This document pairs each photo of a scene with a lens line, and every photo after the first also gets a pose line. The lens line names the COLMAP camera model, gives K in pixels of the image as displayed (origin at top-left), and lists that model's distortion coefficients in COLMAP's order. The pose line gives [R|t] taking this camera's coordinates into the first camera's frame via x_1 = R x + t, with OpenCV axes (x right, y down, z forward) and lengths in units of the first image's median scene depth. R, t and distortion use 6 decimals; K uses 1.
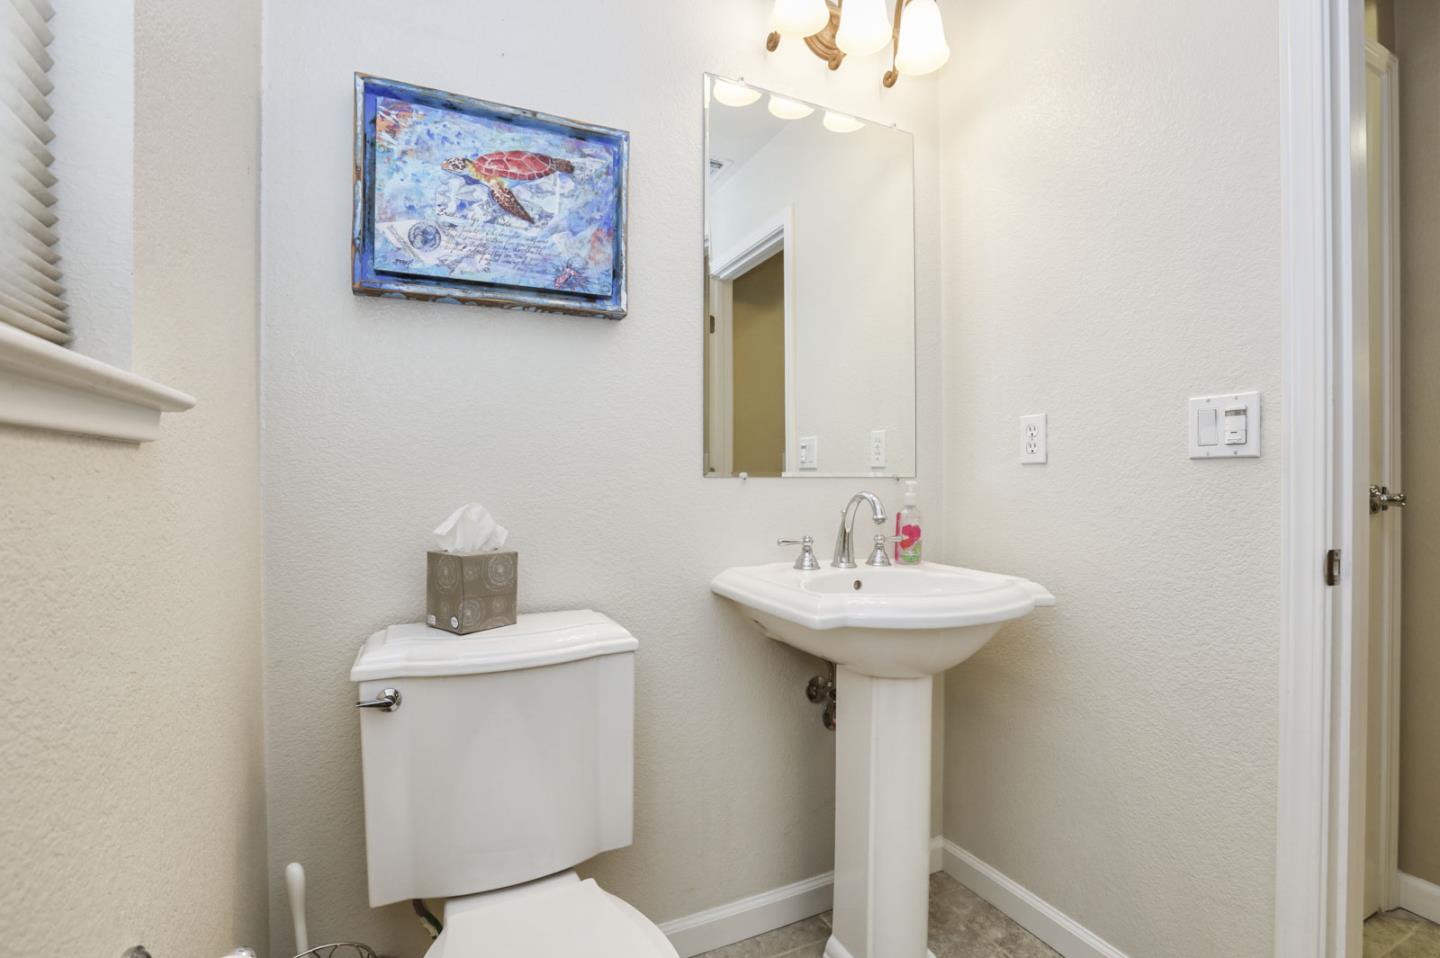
lens RADIAL K [[657.7, 0, 730.7], [0, 657.7, 480.4], [0, 0, 1]] dist [-0.058287, 0.022493]
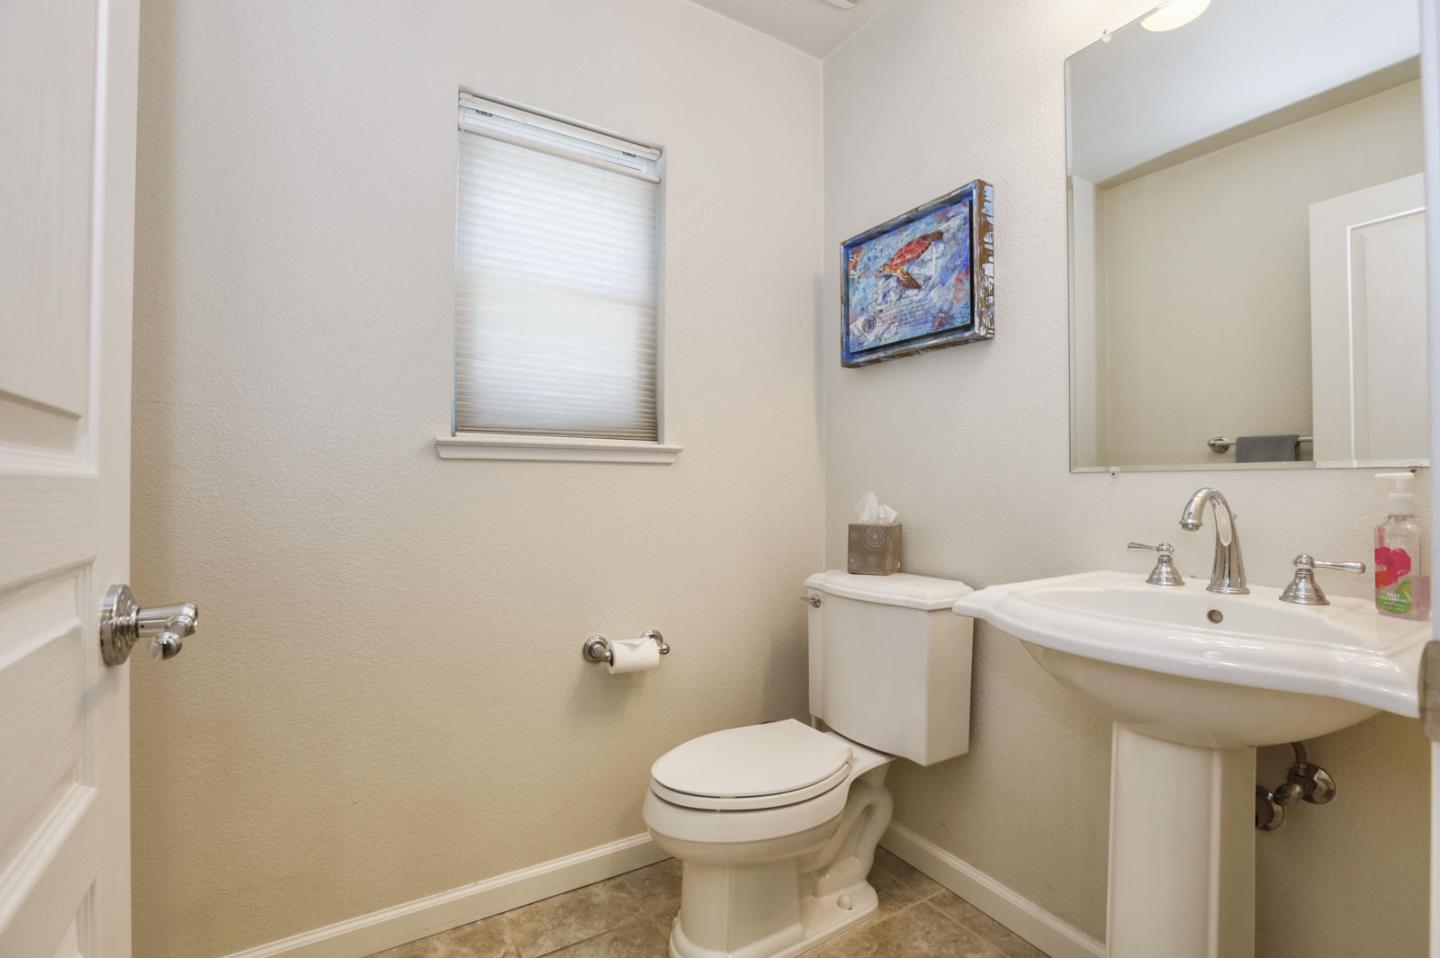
lens RADIAL K [[657.7, 0, 730.7], [0, 657.7, 480.4], [0, 0, 1]] dist [-0.058287, 0.022493]
pose [[0.103591, -0.006840, -0.994596, 1.014801], [-0.003694, 0.999967, -0.007262, 0.018409], [0.994613, 0.004426, 0.103562, 0.463303]]
